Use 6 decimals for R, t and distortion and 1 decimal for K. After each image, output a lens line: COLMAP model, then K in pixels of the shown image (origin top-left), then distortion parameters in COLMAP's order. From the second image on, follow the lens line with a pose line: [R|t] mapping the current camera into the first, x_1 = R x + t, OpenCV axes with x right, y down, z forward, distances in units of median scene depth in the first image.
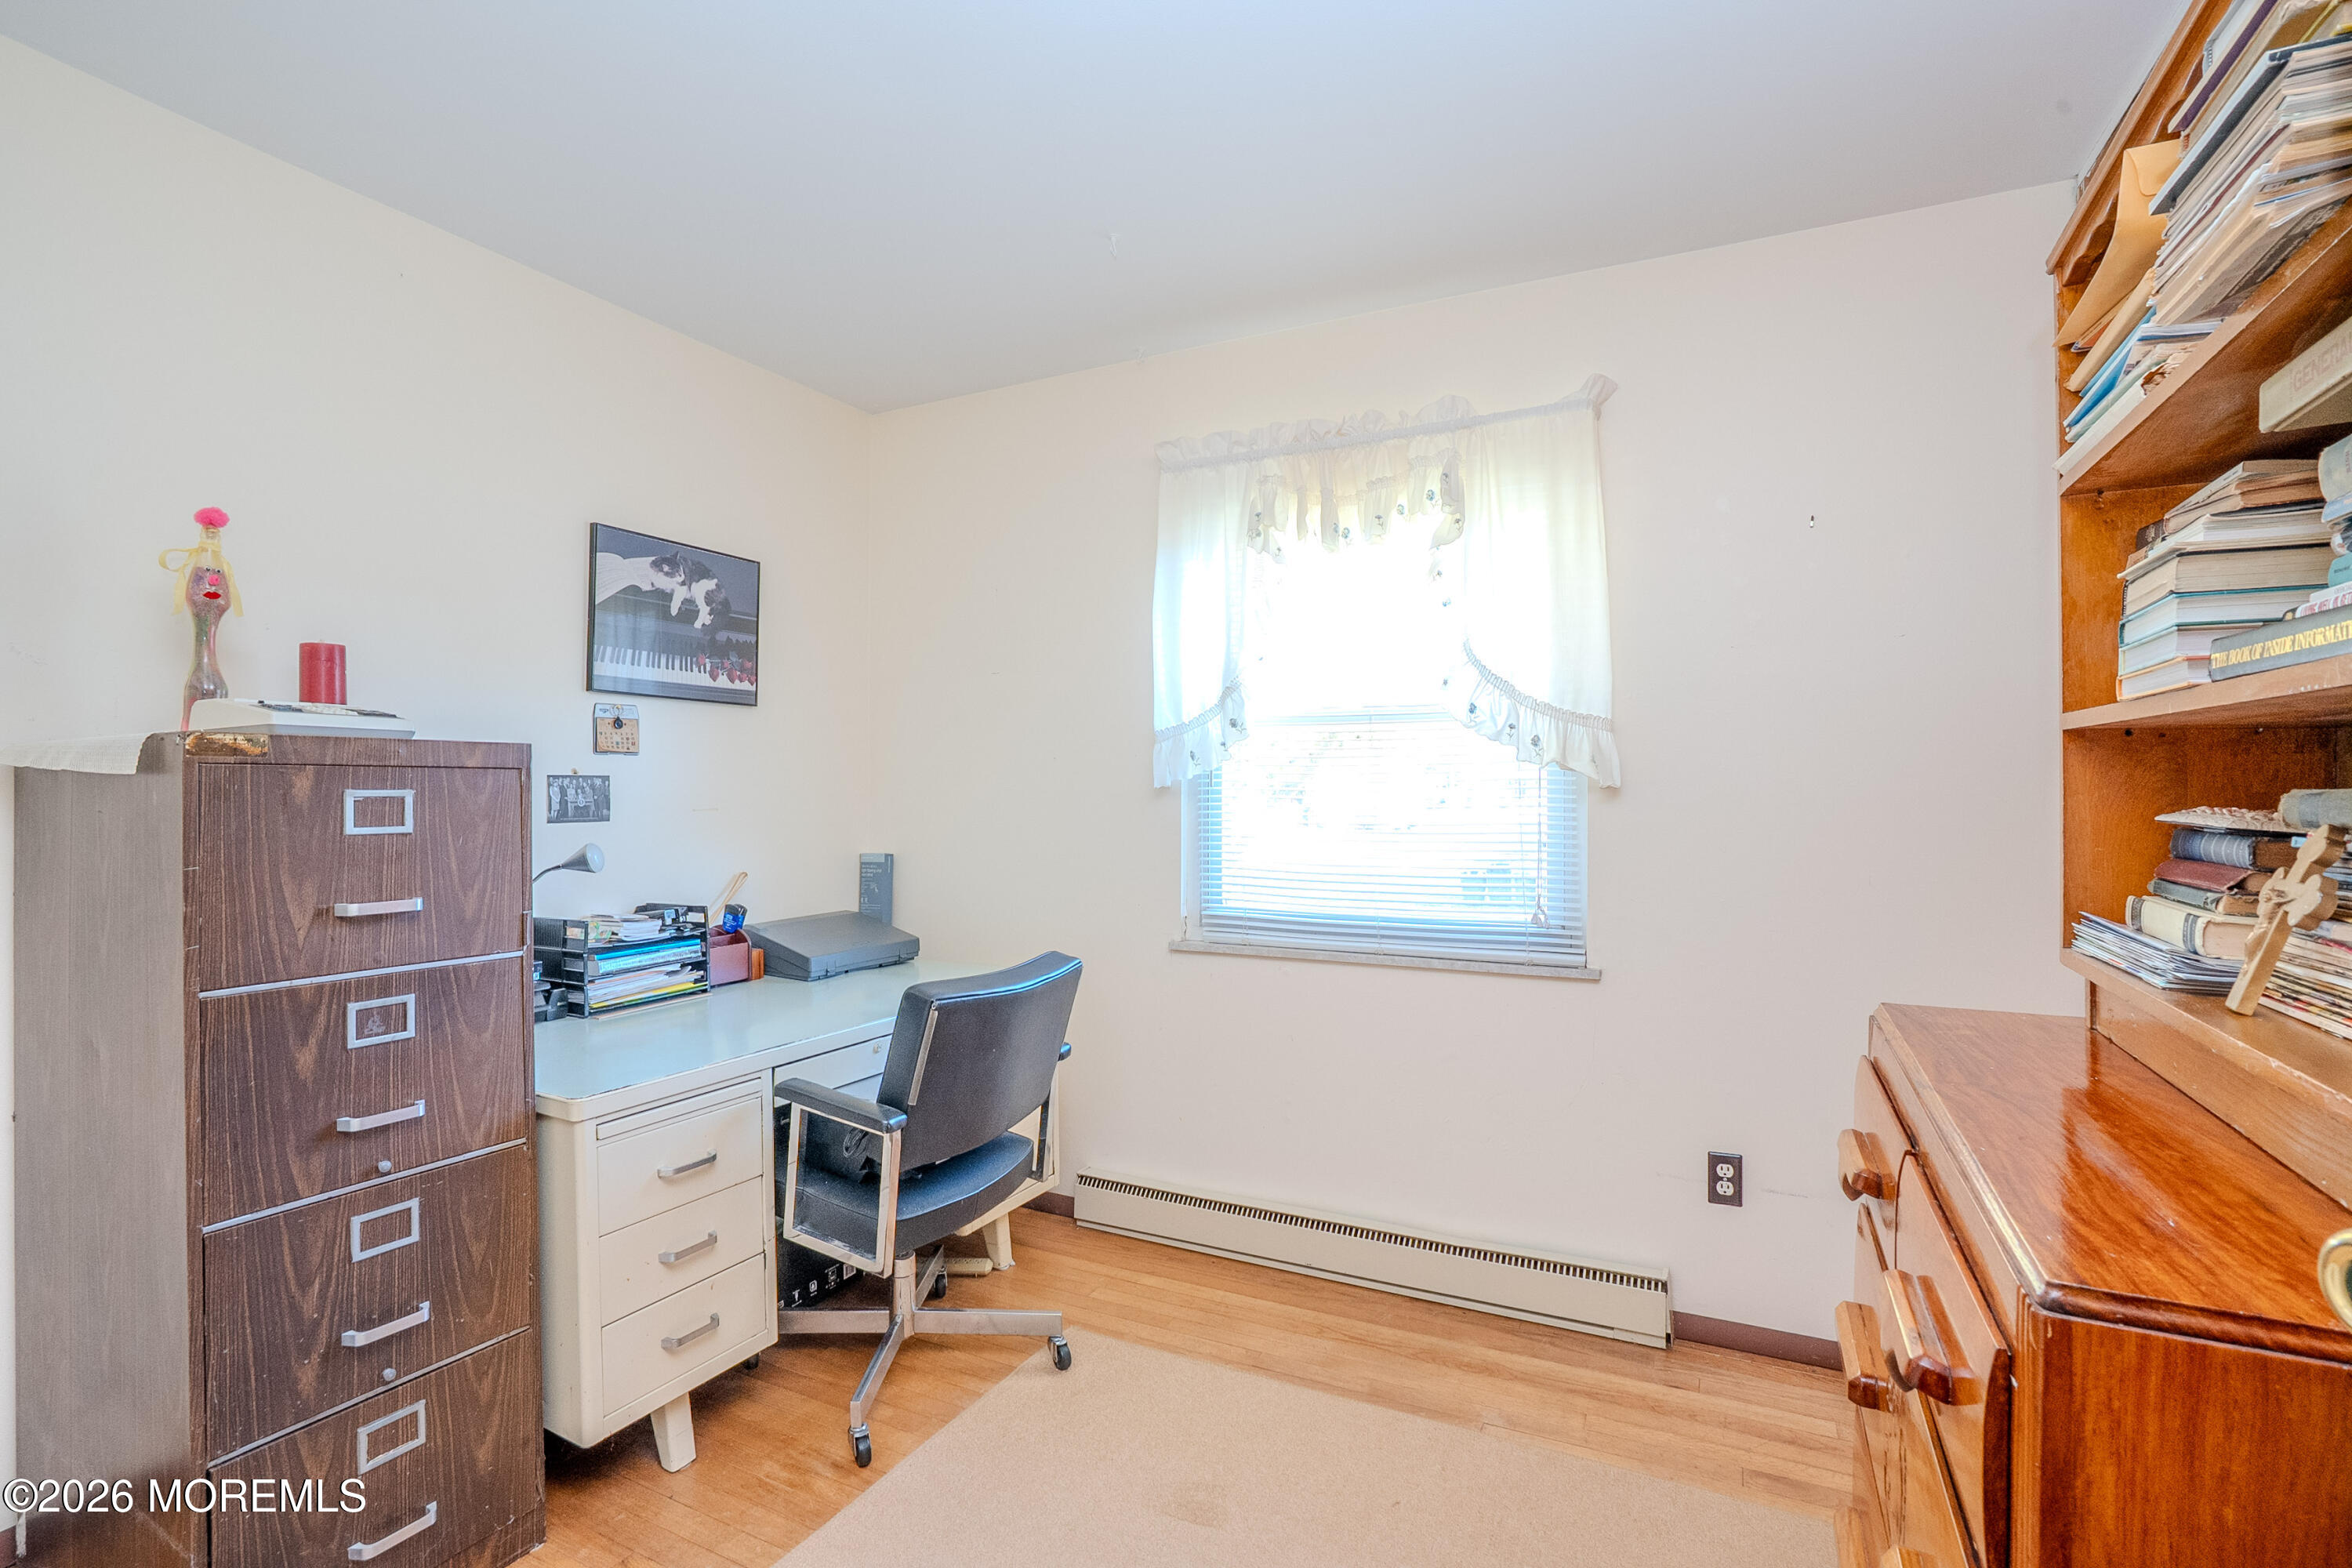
lens RADIAL K [[1080.1, 0, 1172.3], [0, 1080.1, 779.3], [0, 0, 1]] dist [-0.071388, 0.034570]
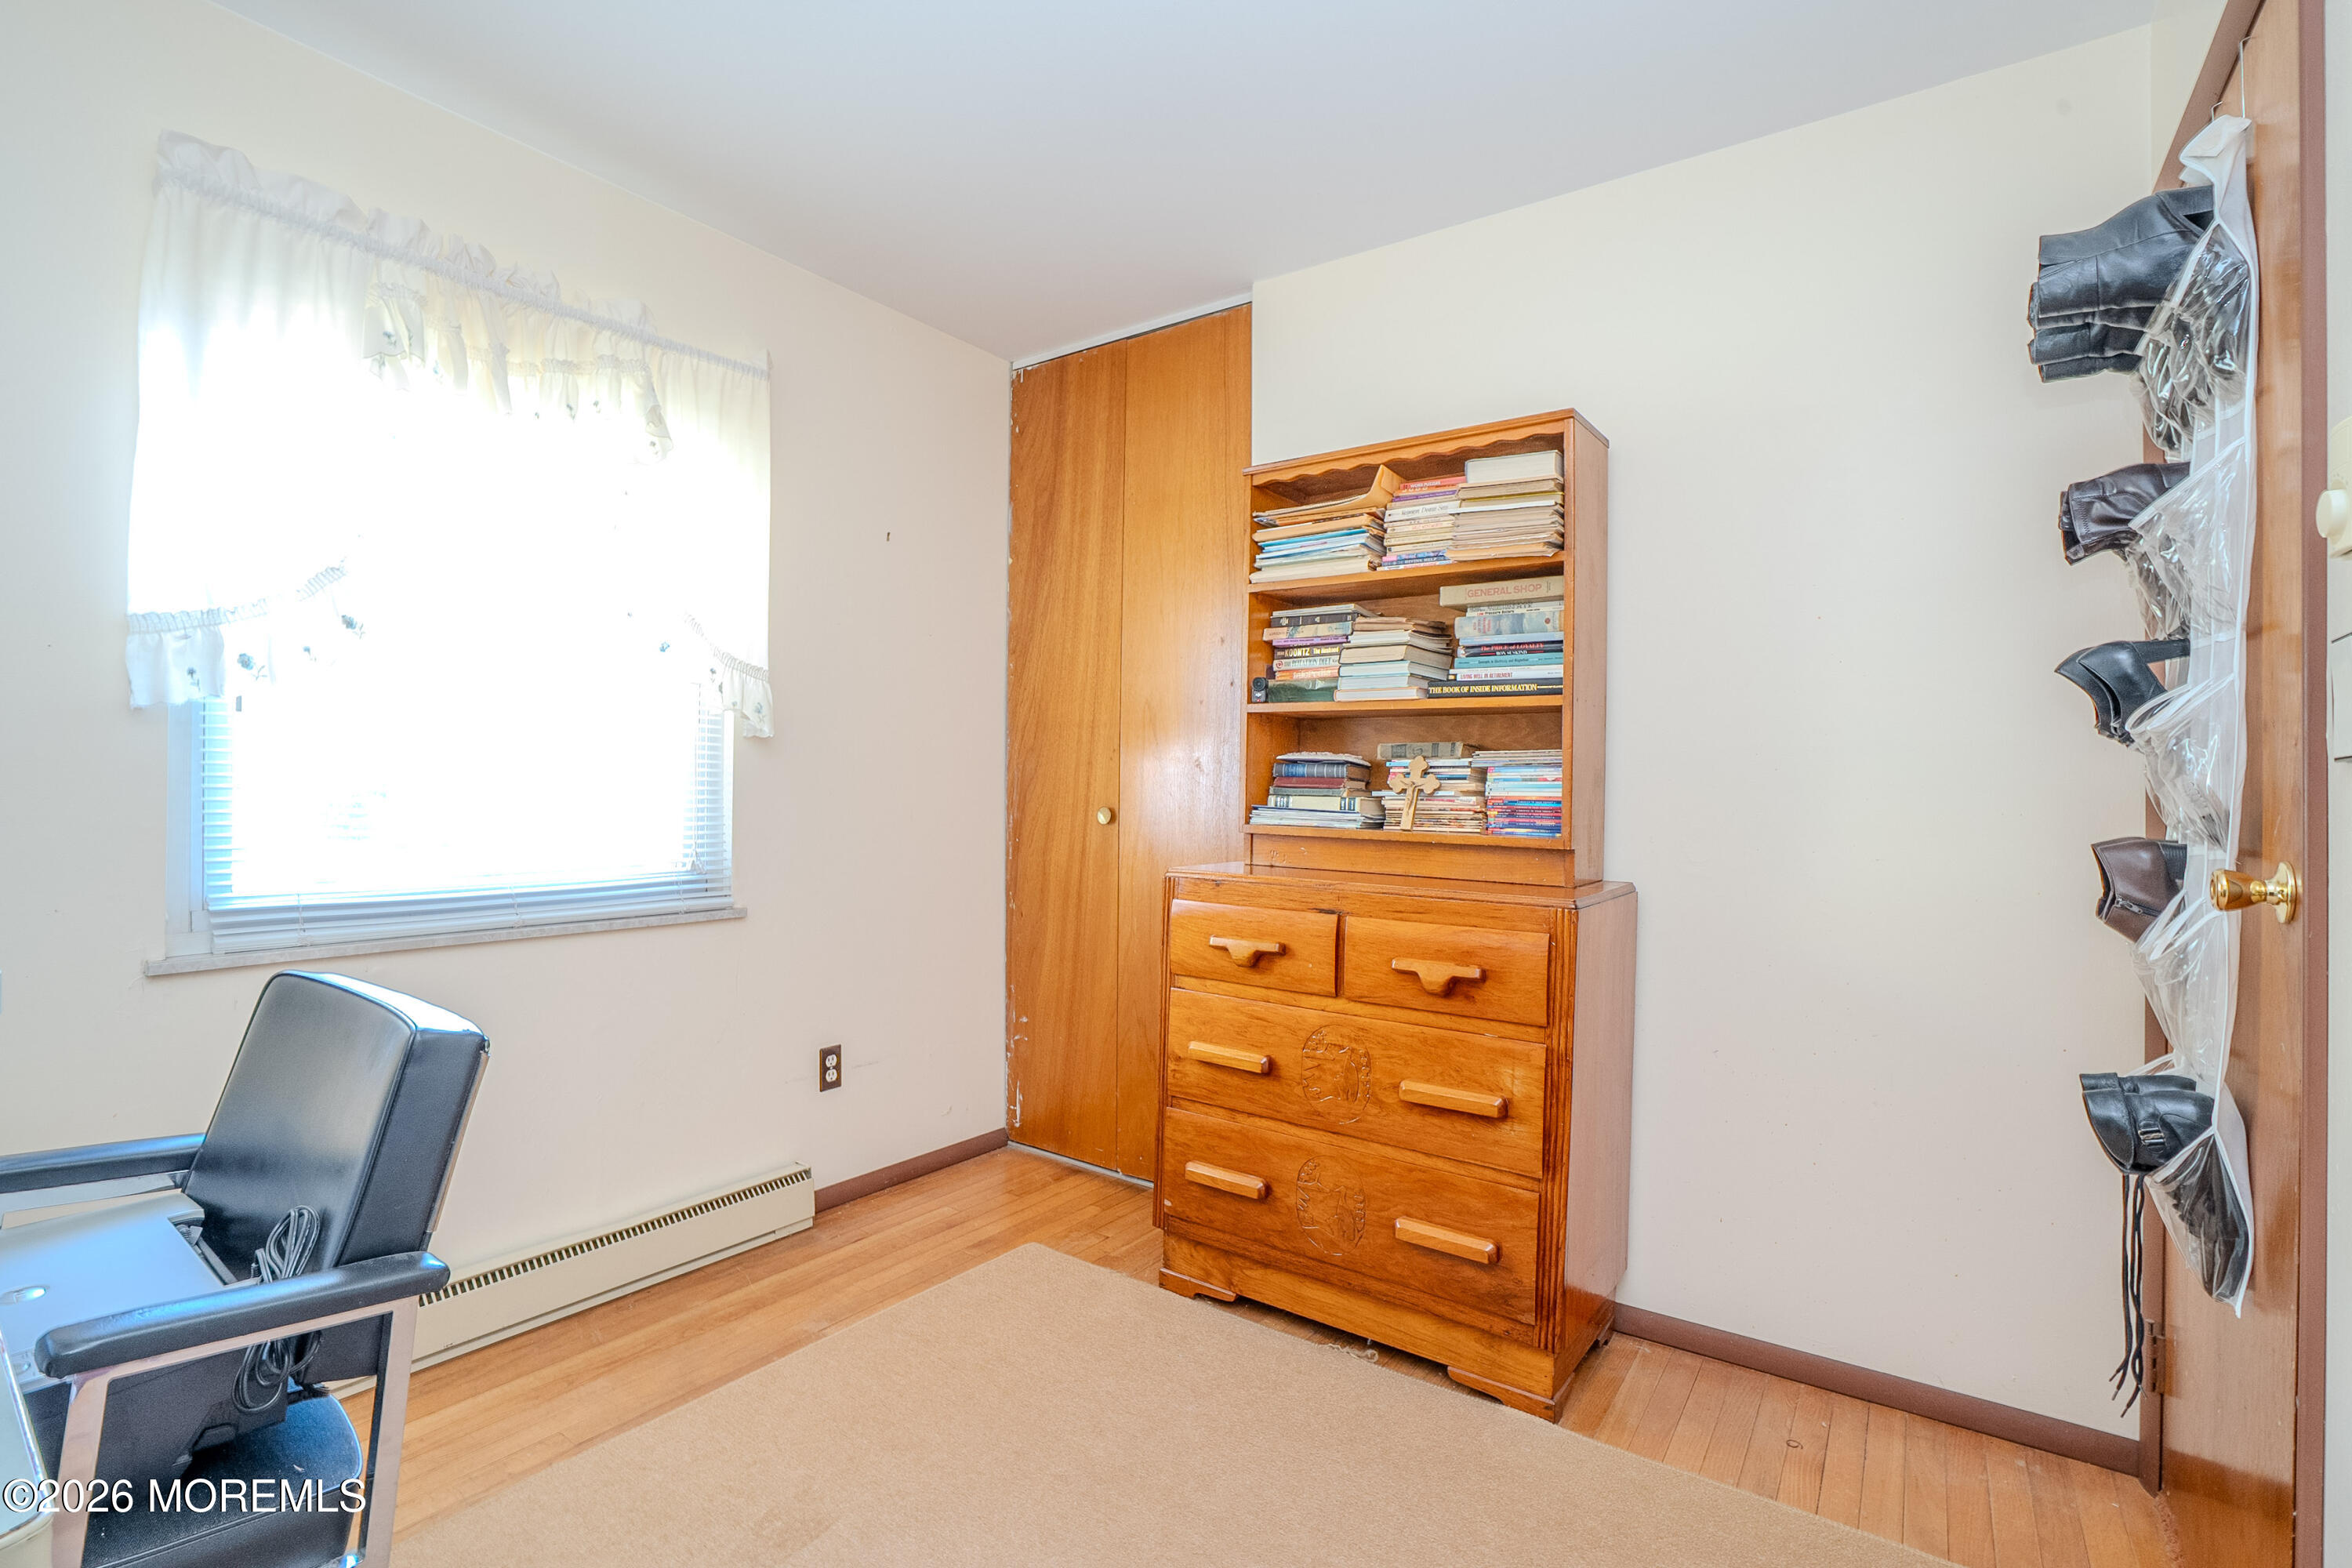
lens RADIAL K [[1080.1, 0, 1172.3], [0, 1080.1, 779.3], [0, 0, 1]] dist [-0.071388, 0.034570]
pose [[0.148755, 0.006066, 0.988856, -0.615106], [-0.022569, 0.999742, -0.002738, 0.045603], [-0.988617, -0.021910, 0.148853, 0.440298]]
